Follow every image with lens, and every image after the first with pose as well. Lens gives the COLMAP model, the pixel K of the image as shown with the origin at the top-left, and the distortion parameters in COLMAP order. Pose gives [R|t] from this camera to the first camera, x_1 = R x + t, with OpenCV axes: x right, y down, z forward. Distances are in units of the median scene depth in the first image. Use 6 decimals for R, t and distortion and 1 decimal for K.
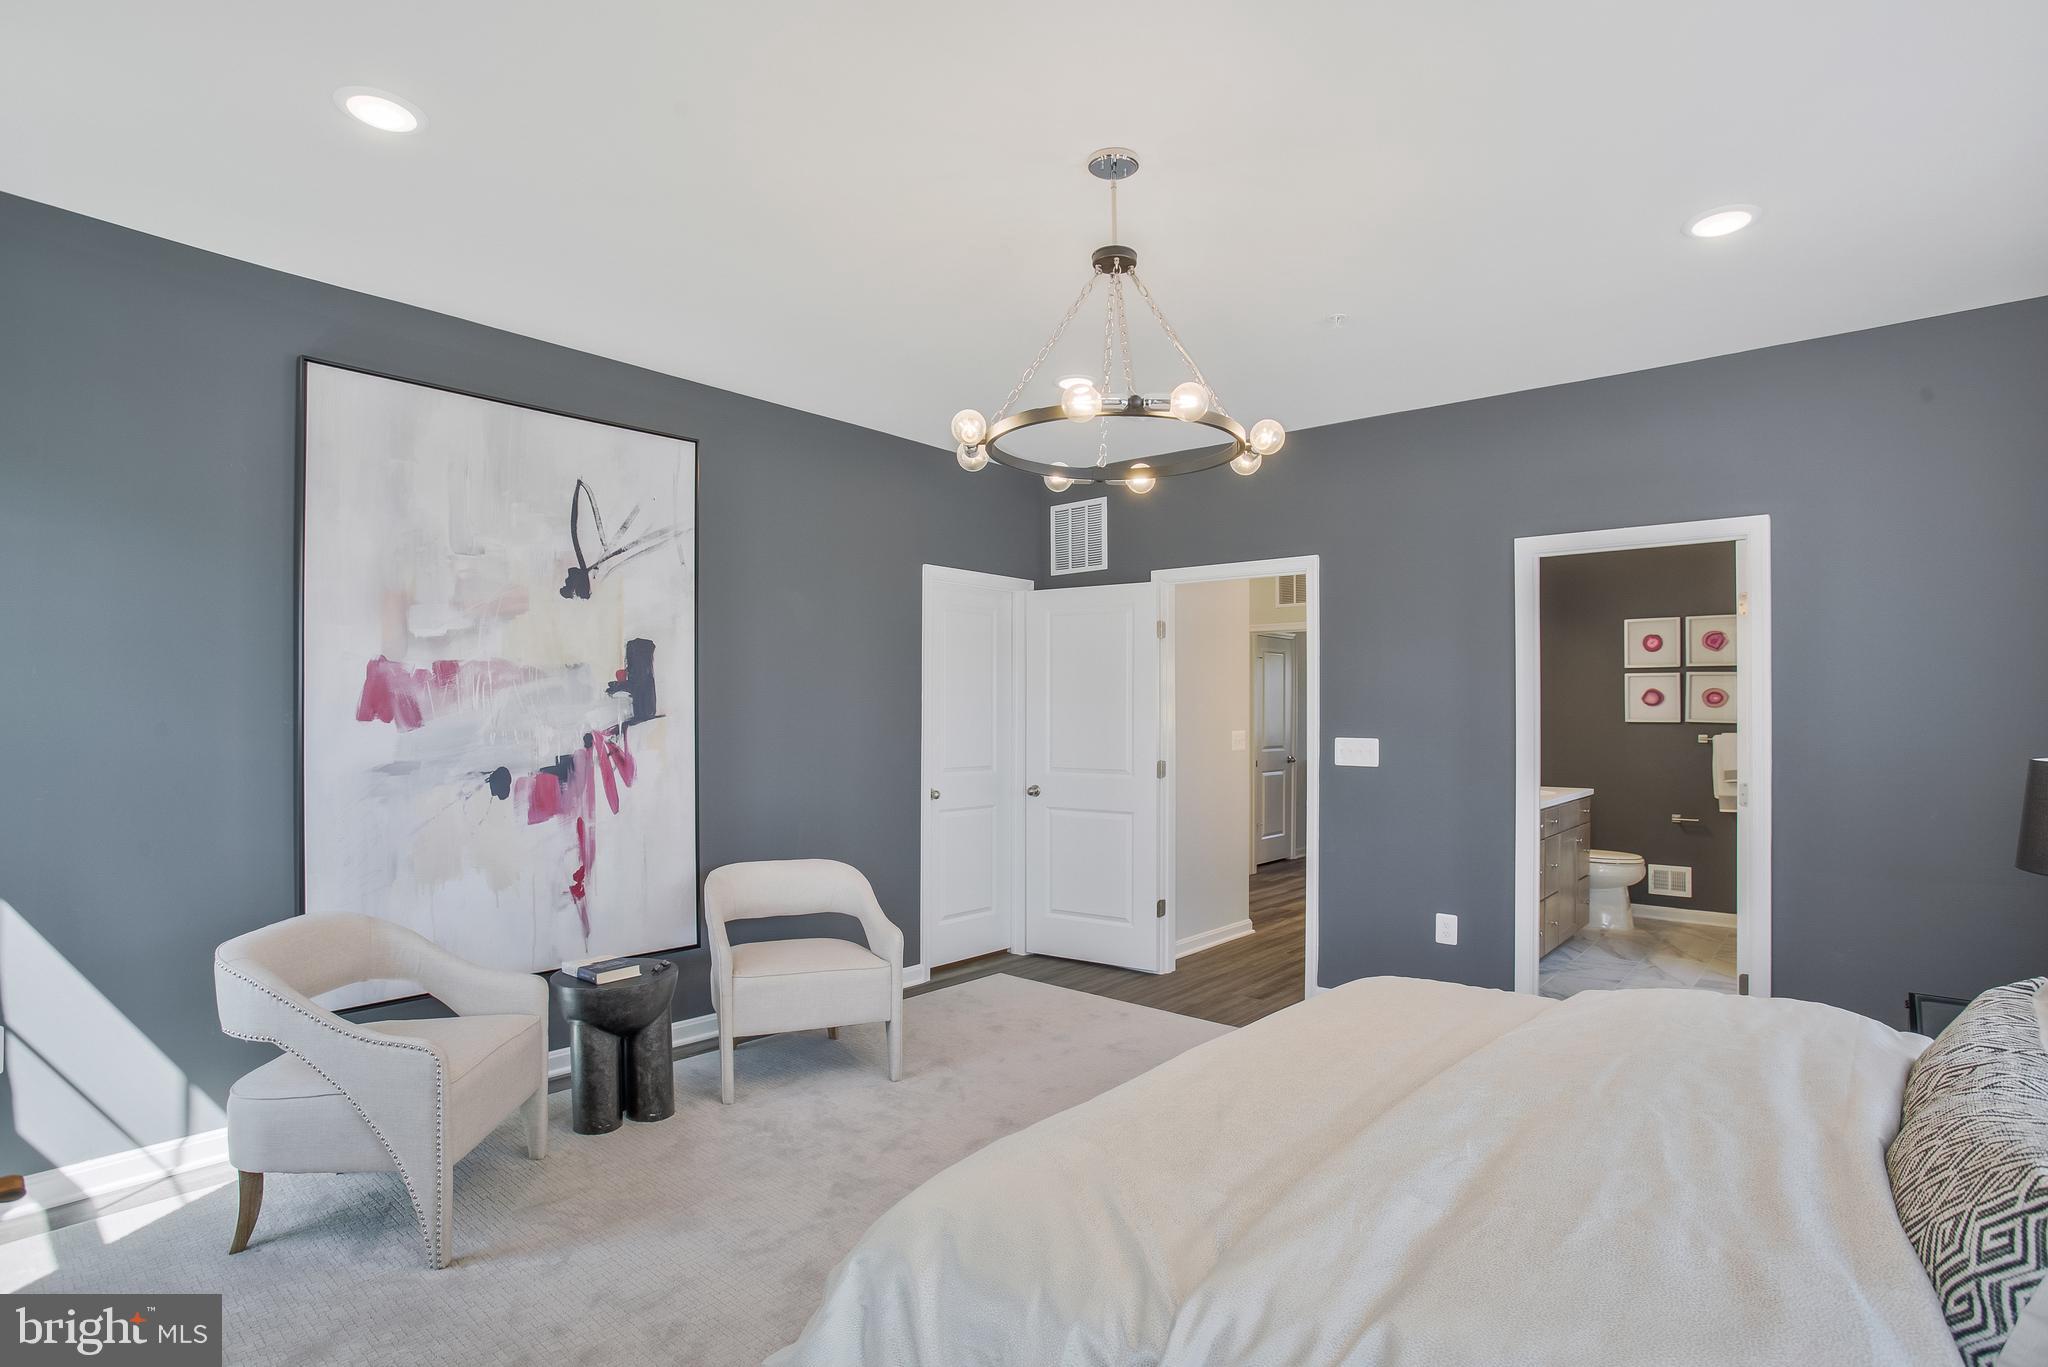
lens RADIAL K [[1051.4, 0, 996.9], [0, 1051.4, 718.0], [0, 0, 1]] dist [-0.001749, -0.000122]
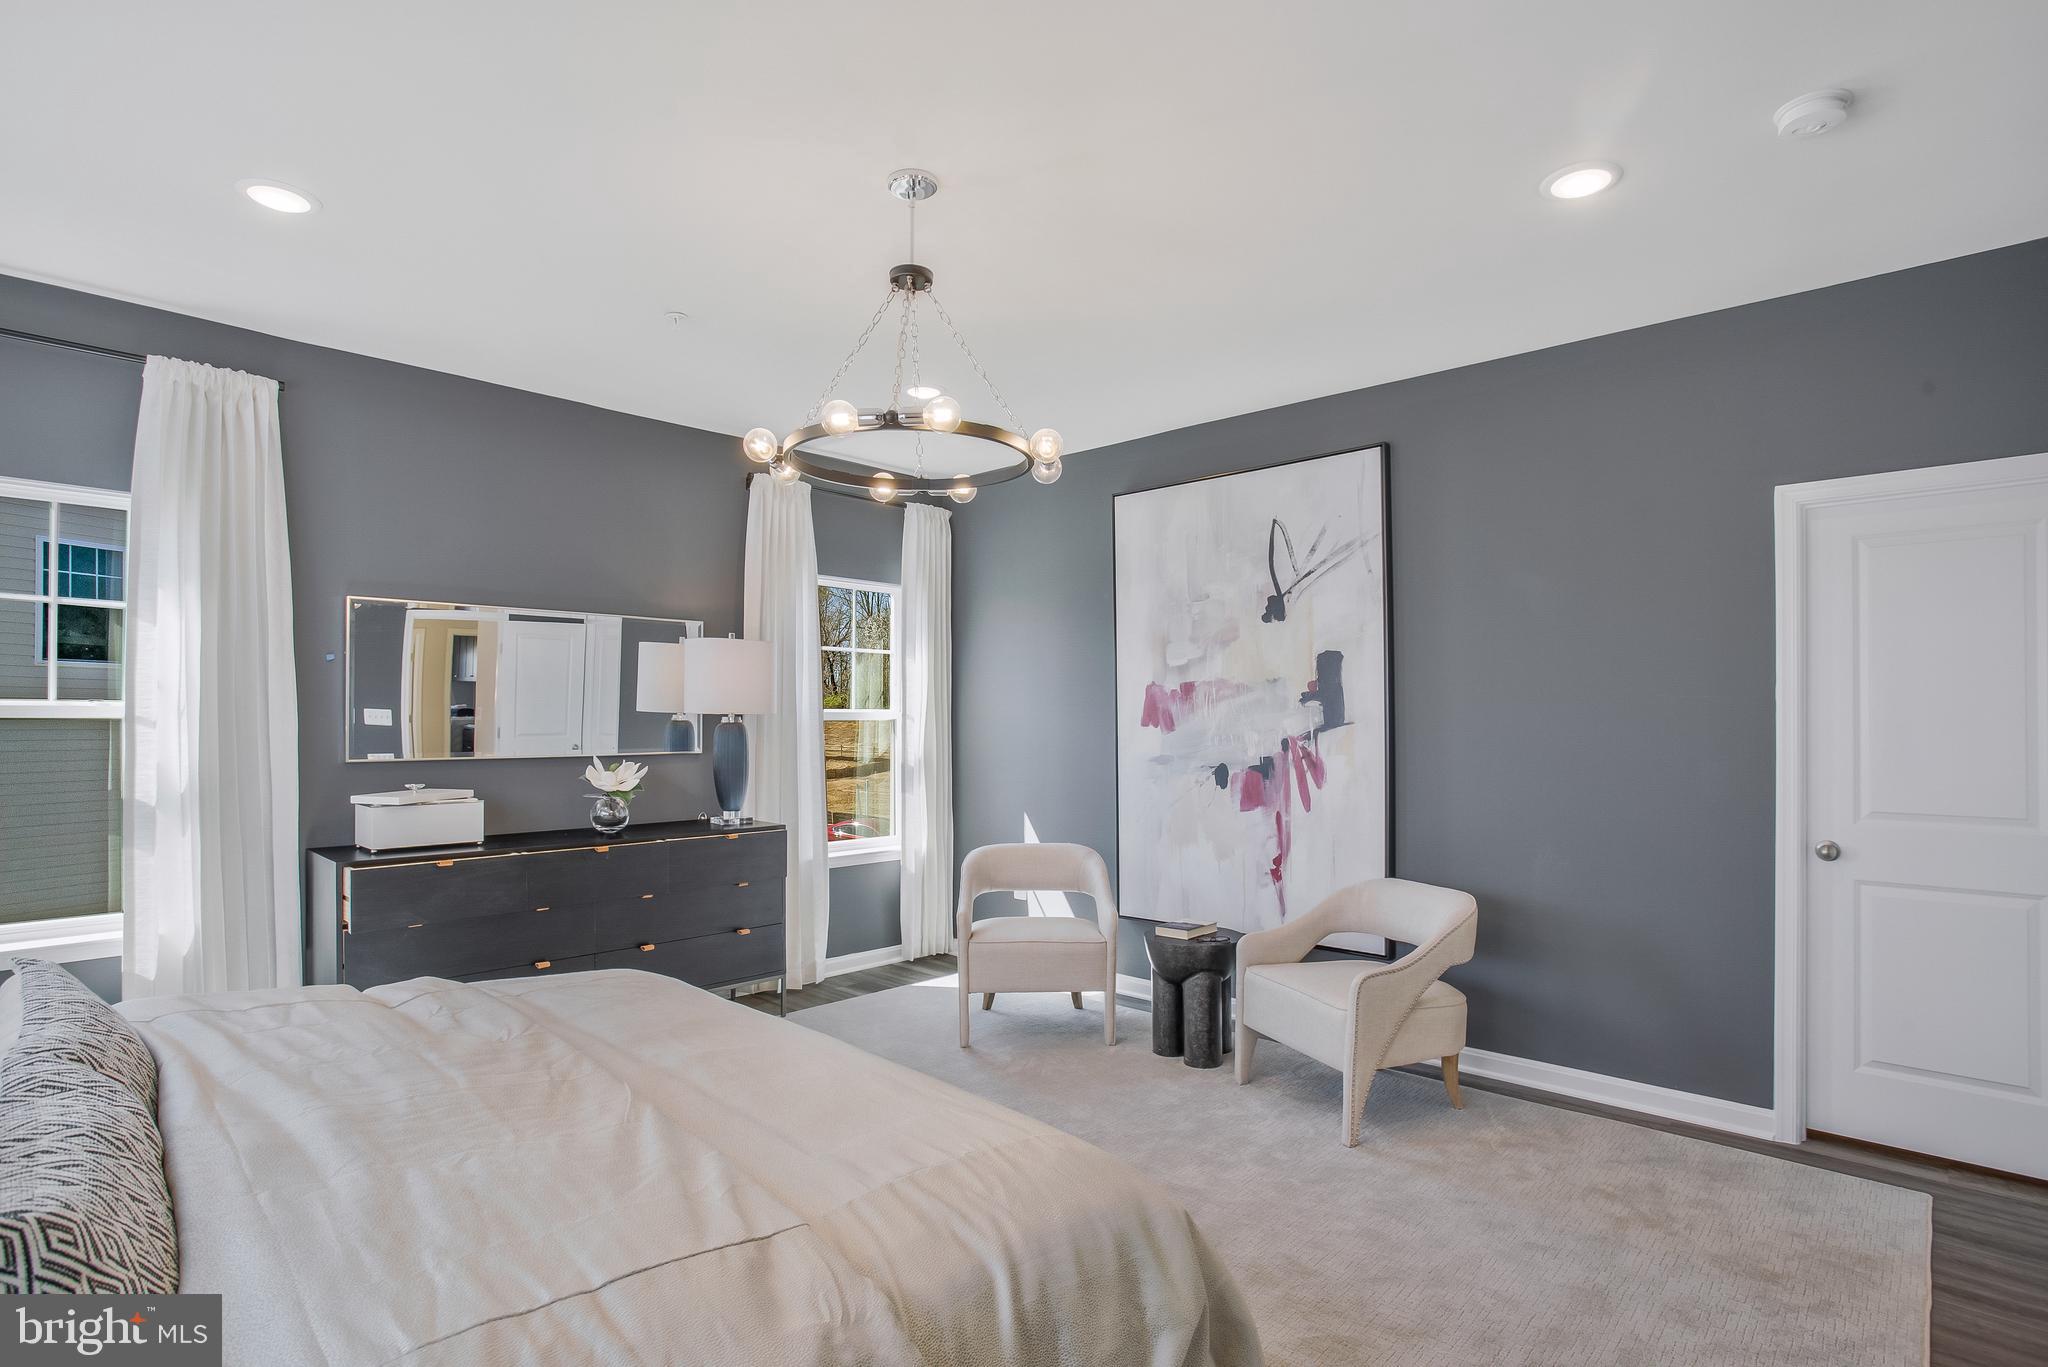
lens RADIAL K [[1051.4, 0, 996.9], [0, 1051.4, 718.0], [0, 0, 1]] dist [-0.001749, -0.000122]
pose [[-0.017513, -0.003584, -0.999840, 0.764929], [-0.001662, 0.999992, -0.003556, -0.002979], [0.999845, 0.001600, -0.017519, 0.713700]]
